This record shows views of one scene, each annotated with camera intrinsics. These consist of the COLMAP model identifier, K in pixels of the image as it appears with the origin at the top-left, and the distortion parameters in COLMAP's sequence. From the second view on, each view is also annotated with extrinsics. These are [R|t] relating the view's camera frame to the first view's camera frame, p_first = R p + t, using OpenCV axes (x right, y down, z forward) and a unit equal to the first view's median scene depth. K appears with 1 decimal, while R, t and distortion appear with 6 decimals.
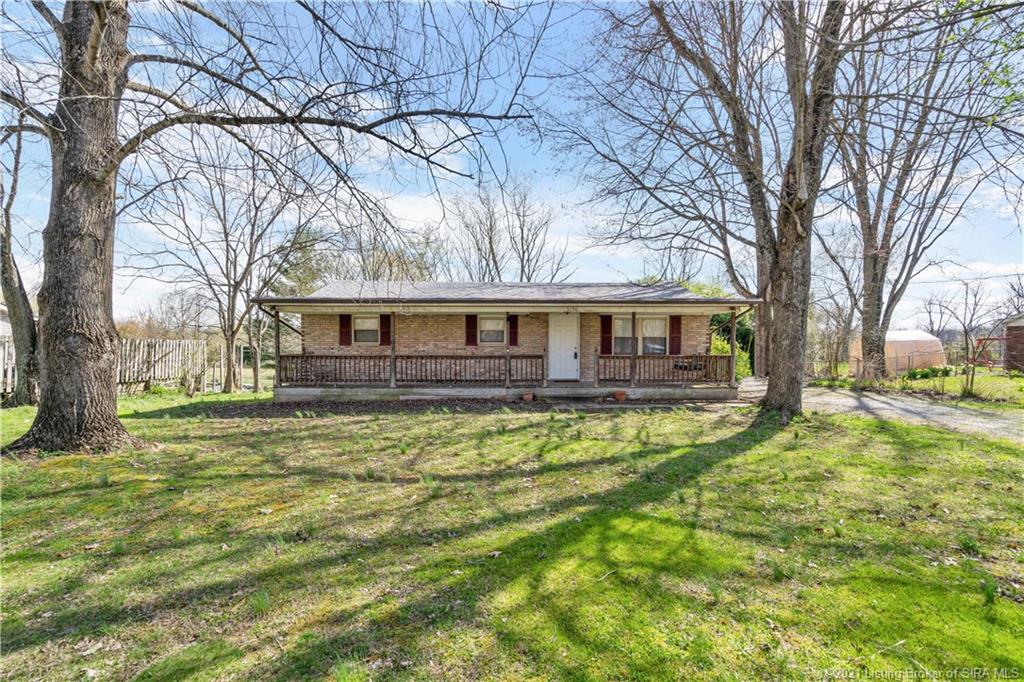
lens RADIAL K [[455.7, 0, 506.6], [0, 455.7, 343.8], [0, 0, 1]] dist [-0.003444, -0.000027]
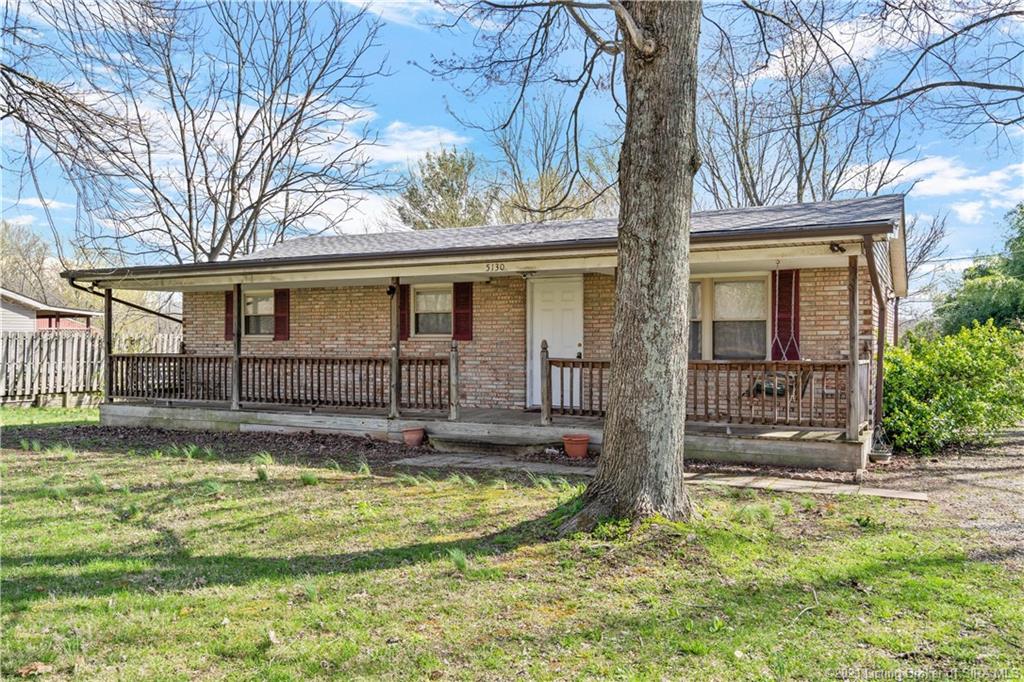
lens RADIAL K [[847.3, 0, 508.7], [0, 847.3, 341.9], [0, 0, 1]] dist [0.086398, 0.004276]
pose [[0.859478, -0.002030, -0.511168, 0.561424], [0.003513, 0.999992, 0.001936, 0.004725], [0.511160, -0.003460, 0.859478, 0.192987]]
